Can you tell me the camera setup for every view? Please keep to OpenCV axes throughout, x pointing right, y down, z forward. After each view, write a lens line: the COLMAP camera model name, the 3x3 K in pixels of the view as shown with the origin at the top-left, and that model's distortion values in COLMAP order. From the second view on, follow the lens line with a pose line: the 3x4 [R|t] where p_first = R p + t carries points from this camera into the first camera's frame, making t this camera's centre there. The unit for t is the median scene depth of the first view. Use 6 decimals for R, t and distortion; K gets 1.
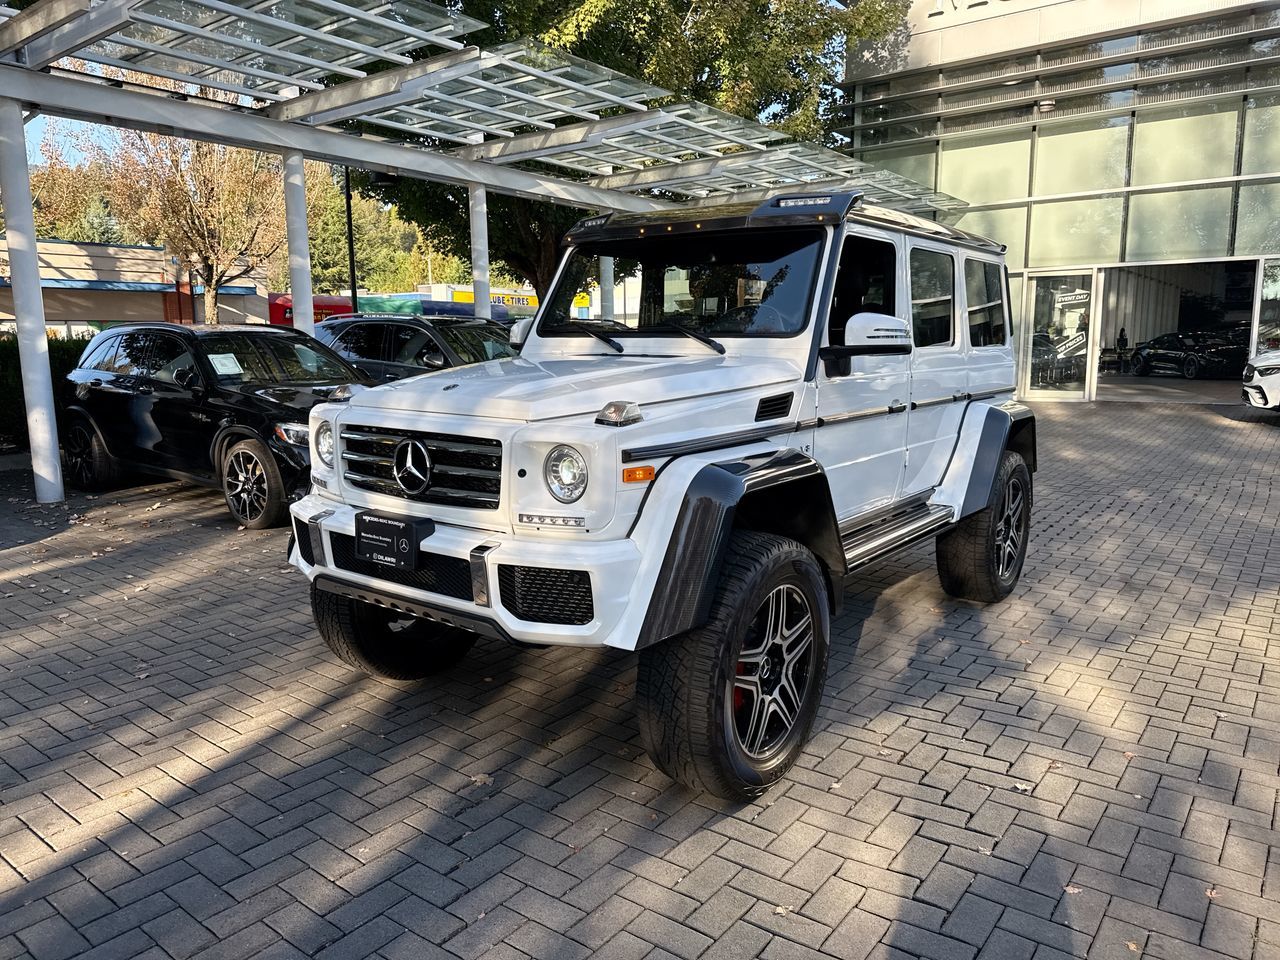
lens RADIAL K [[904.7, 0, 632.2], [0, 904.7, 476.5], [0, 0, 1]] dist [0.040019, -0.046869]
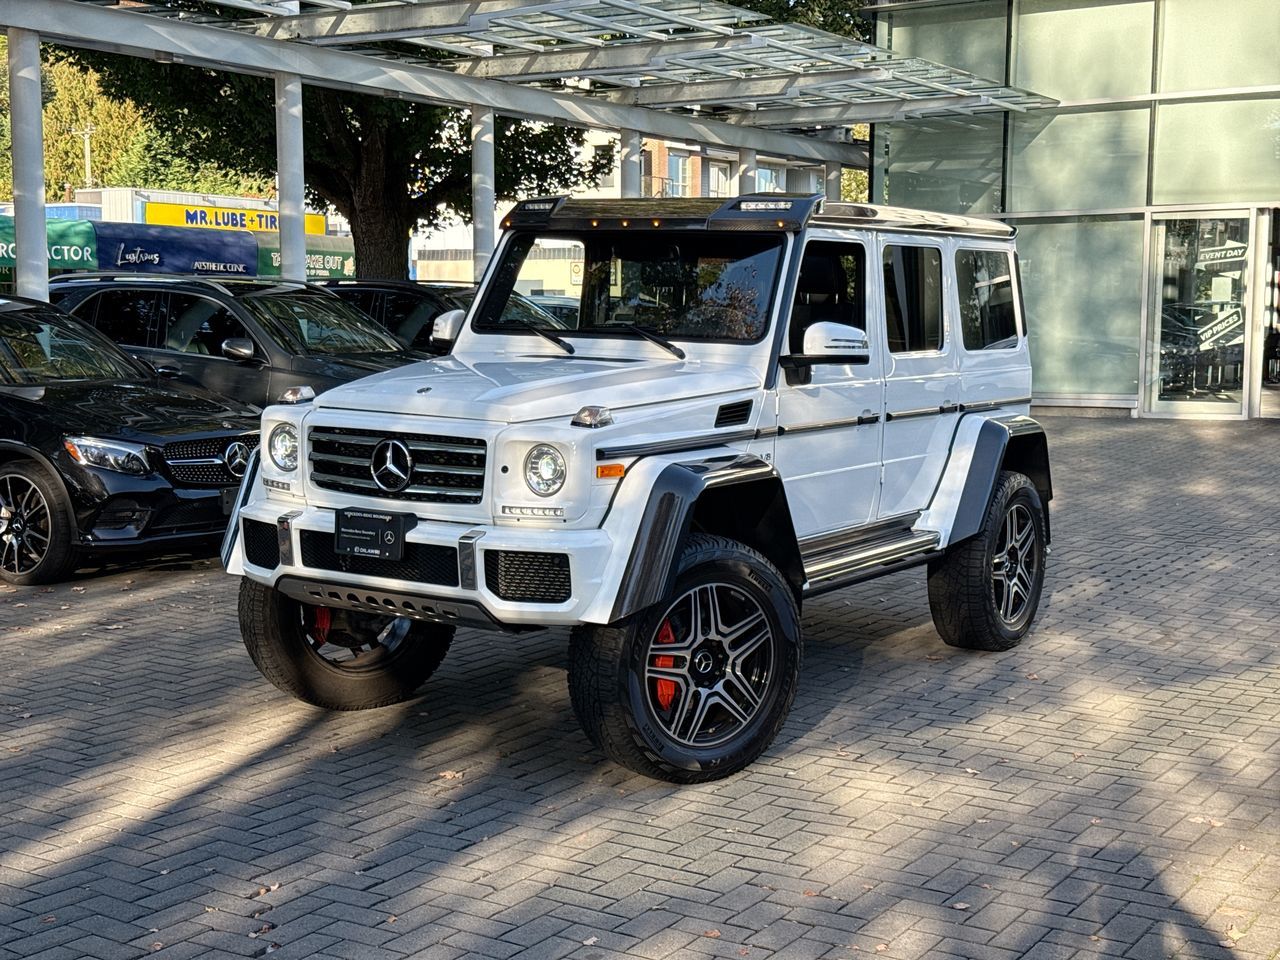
lens RADIAL K [[1737.6, 0, 507.8], [0, 1737.6, 480.0], [0, 0, 1]] dist [0.007189, 0.030471]
pose [[0.999831, 0.010130, 0.015361, -0.117578], [-0.009441, 0.998975, -0.044262, 0.080917], [-0.015794, 0.044109, 0.998902, -0.881689]]
